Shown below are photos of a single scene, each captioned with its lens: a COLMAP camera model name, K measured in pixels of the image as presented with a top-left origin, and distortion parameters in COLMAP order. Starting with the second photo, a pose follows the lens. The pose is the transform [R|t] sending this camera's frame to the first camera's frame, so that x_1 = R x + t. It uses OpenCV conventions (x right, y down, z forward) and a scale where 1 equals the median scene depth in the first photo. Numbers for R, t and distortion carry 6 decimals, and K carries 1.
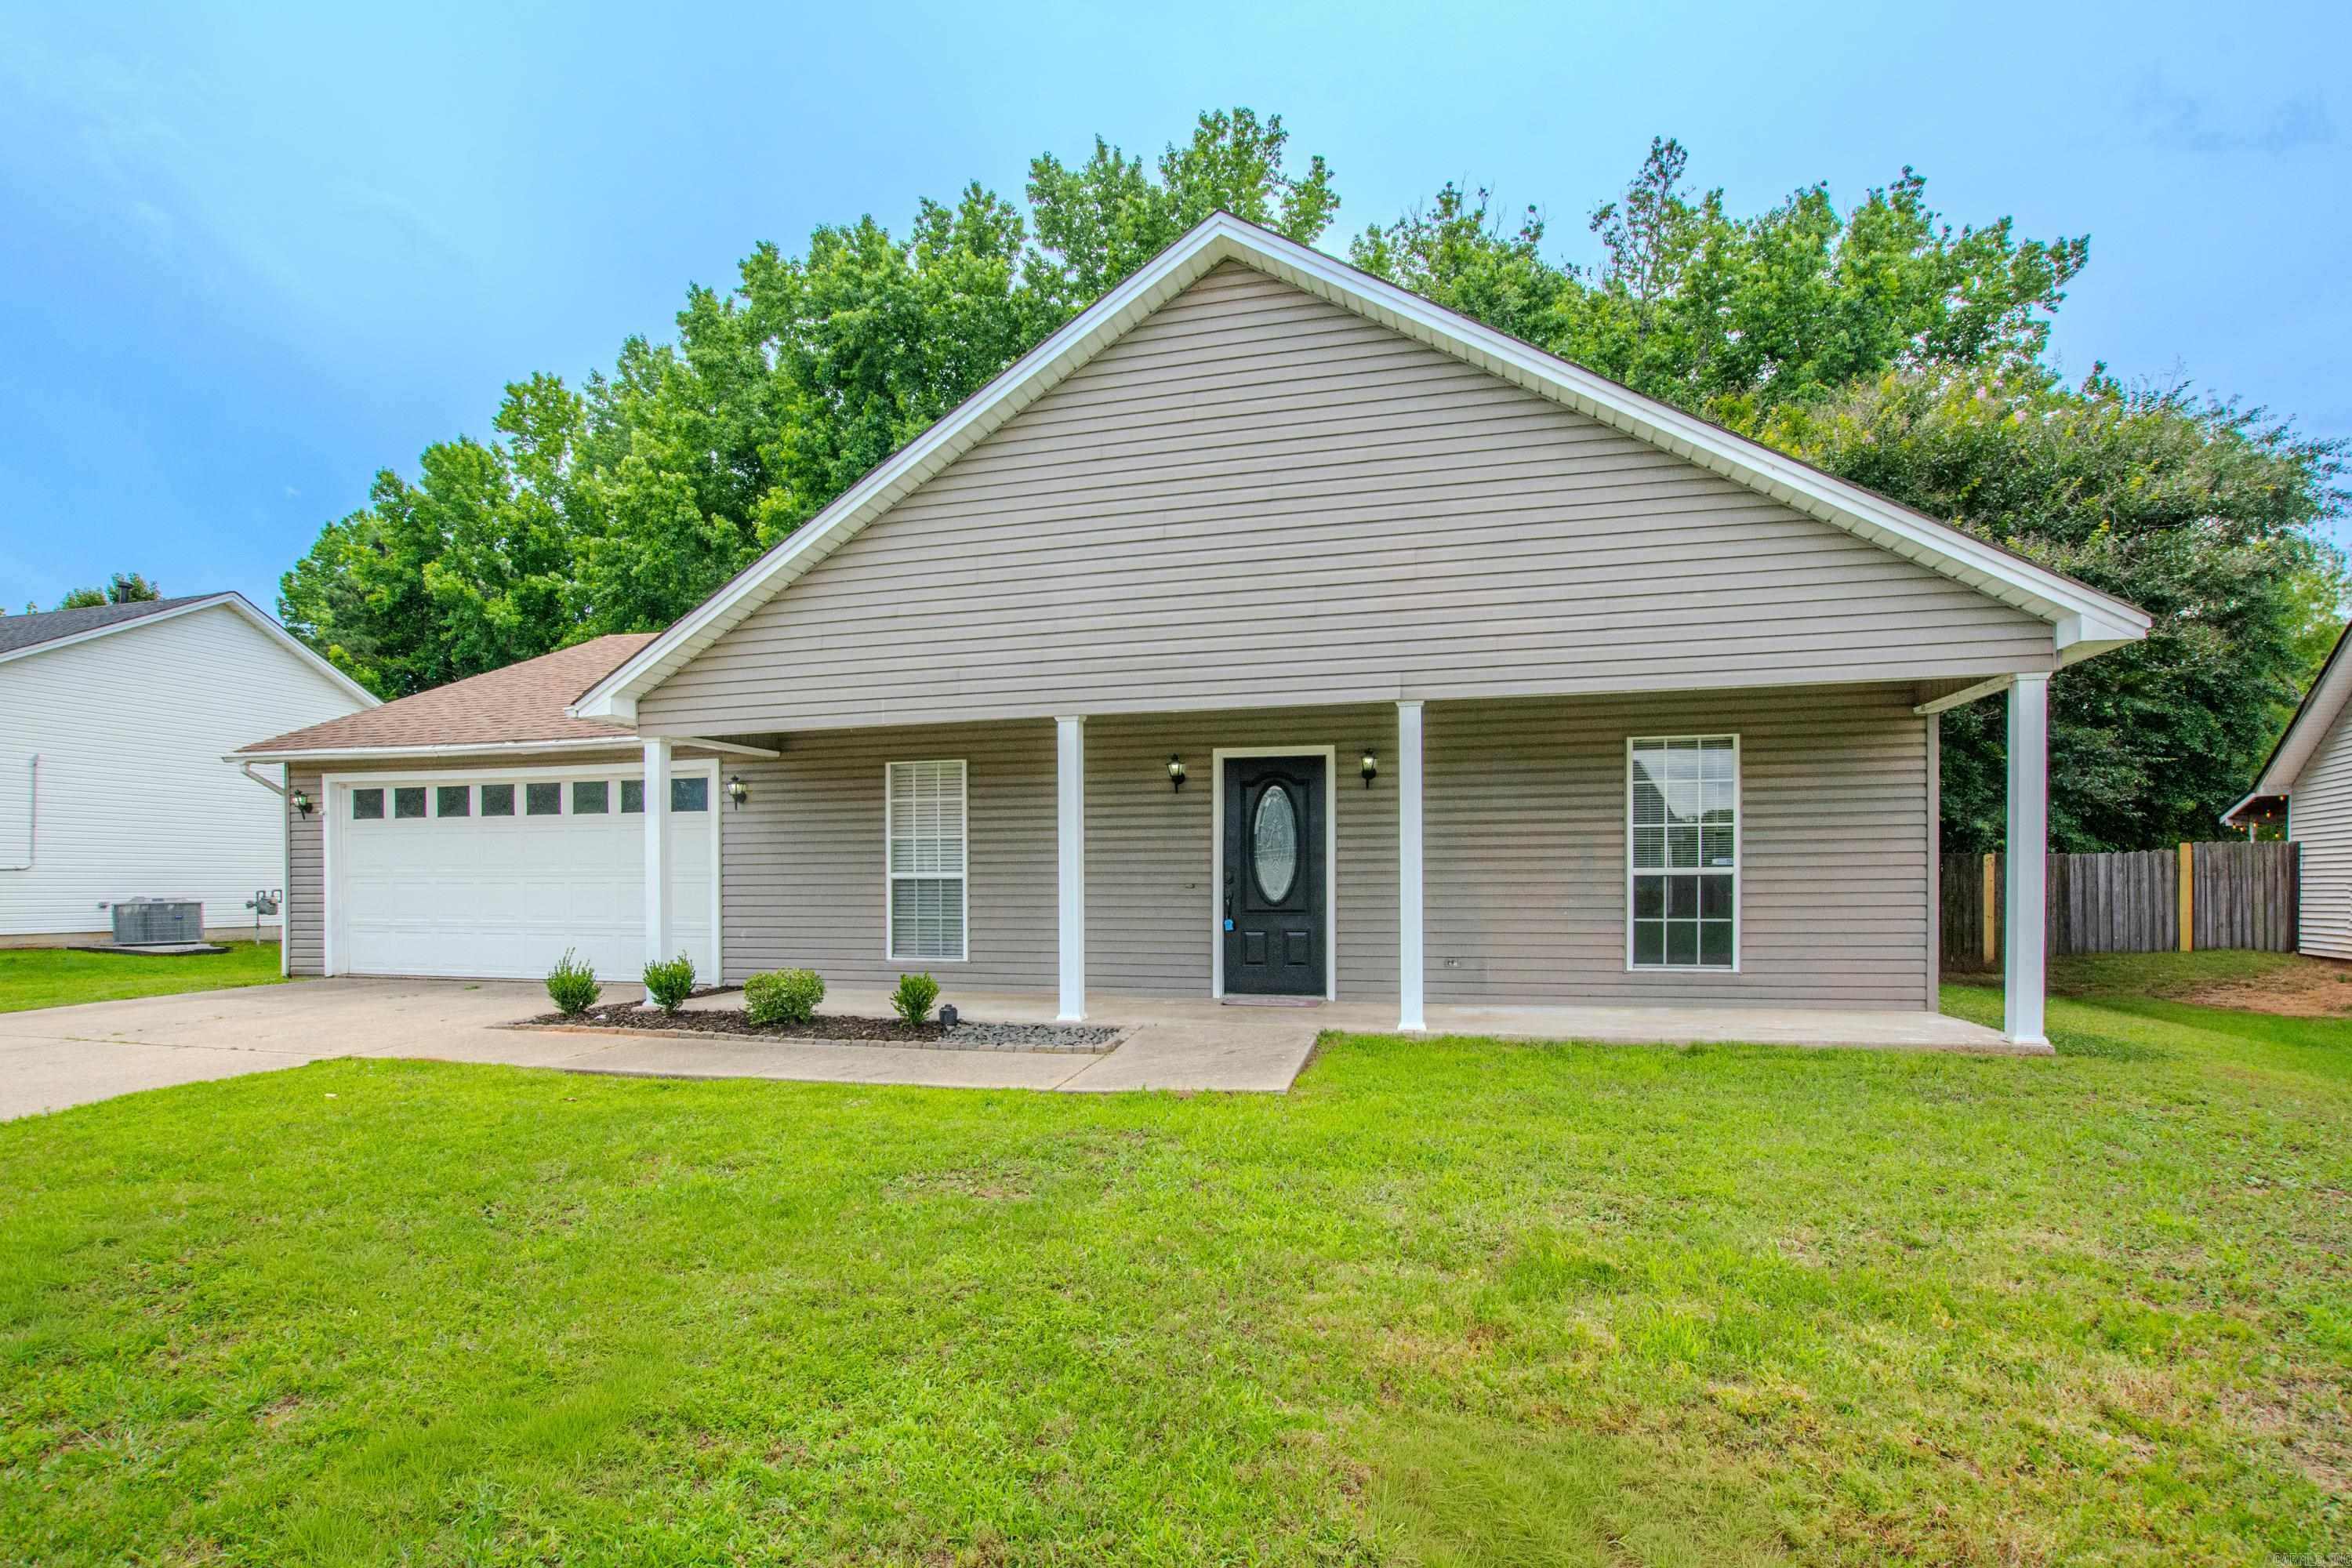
lens RADIAL K [[1089.4, 0, 1130.1], [0, 1089.4, 887.6], [0, 0, 1]] dist [-0.019381, 0.000851]
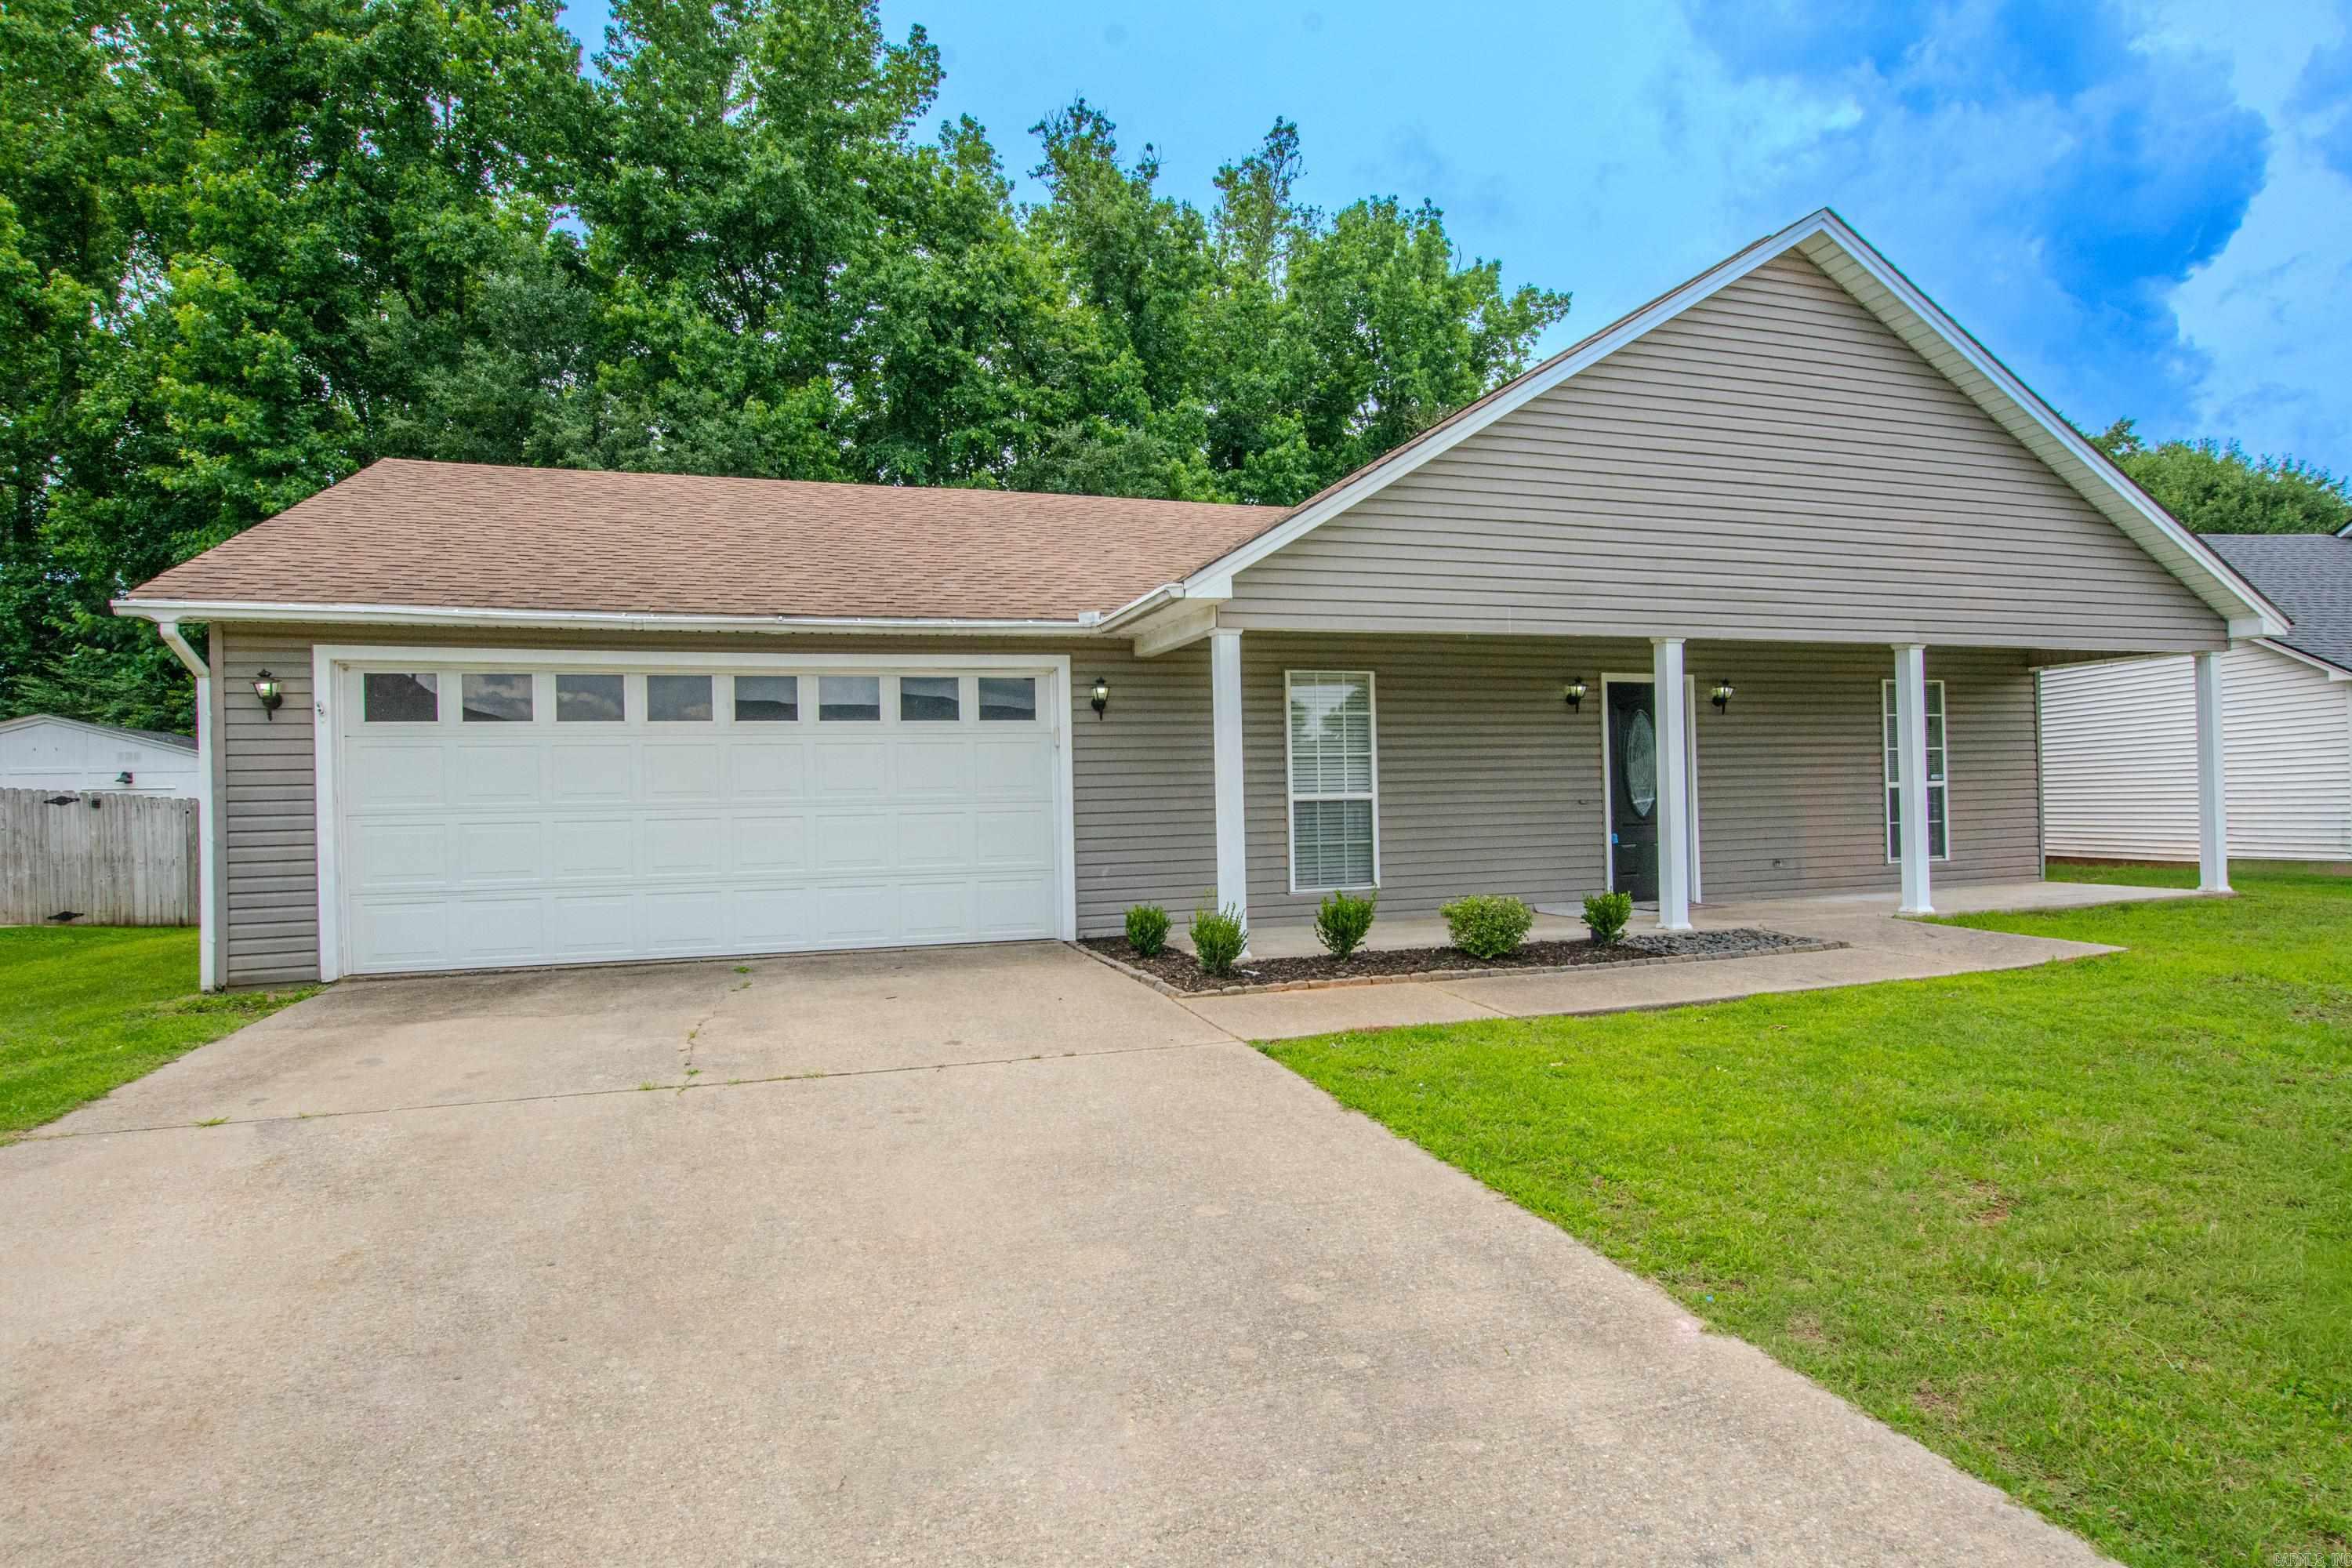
lens RADIAL K [[1188.5, 0, 1170.8], [0, 1188.5, 803.5], [0, 0, 1]] dist [-0.023224, 0.000126]
pose [[0.847377, -0.015041, 0.530779, -0.839589], [0.023651, 0.999676, -0.009429, 0.000469], [-0.530465, 0.020543, 0.847458, 0.234542]]
